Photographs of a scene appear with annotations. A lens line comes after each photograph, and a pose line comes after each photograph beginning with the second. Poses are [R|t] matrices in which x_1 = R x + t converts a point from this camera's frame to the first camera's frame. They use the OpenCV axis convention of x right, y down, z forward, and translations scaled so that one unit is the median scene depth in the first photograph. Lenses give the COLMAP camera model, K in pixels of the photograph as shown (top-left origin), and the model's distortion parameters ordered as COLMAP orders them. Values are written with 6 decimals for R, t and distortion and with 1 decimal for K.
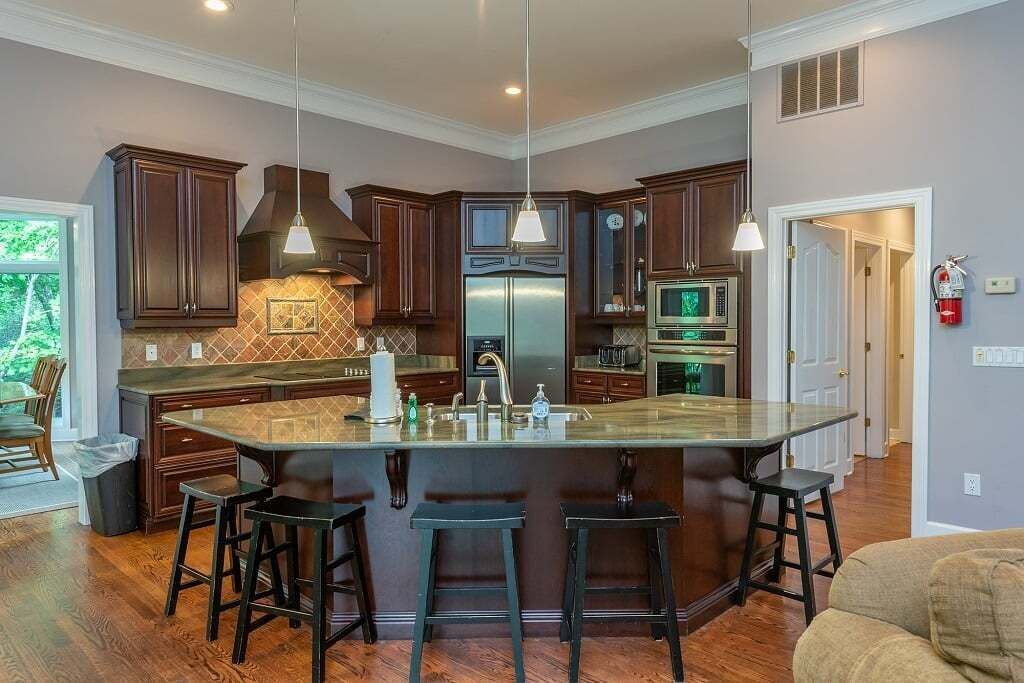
lens RADIAL K [[675.1, 0, 512.0], [0, 675.1, 341.5], [0, 0, 1]] dist [0.000578, 0.000471]
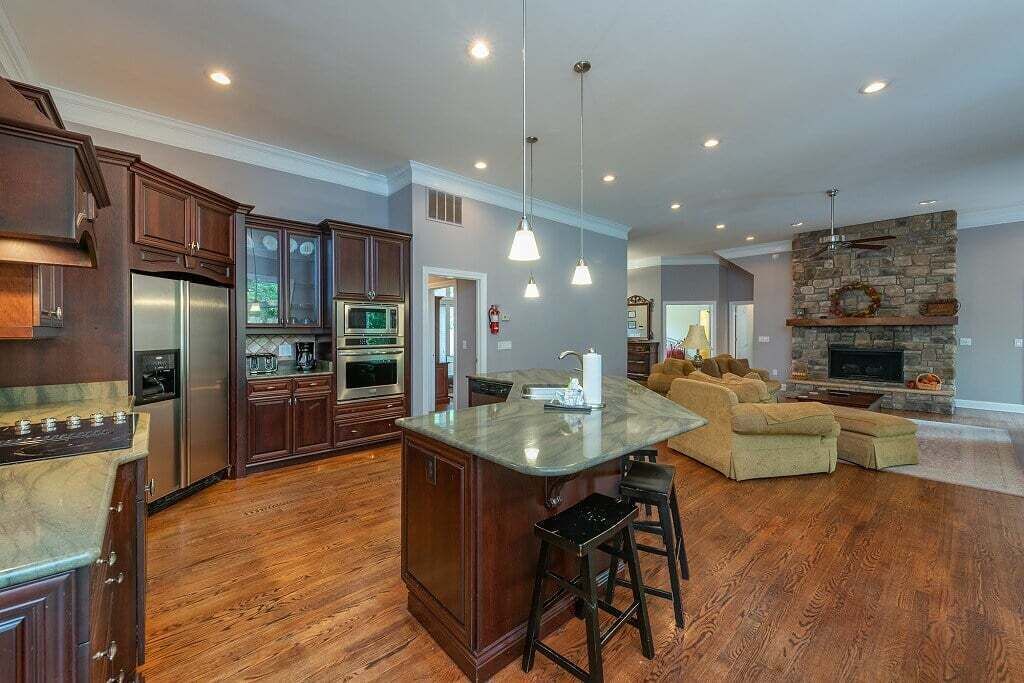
lens RADIAL K [[405.7, 0, 518.5], [0, 405.7, 329.3], [0, 0, 1]] dist [-0.000415, -0.000154]
pose [[0.050743, 0.003530, 0.998705, -0.567772], [0.029108, 0.999564, -0.005012, -0.021200], [-0.998287, 0.029324, 0.050618, 0.621719]]
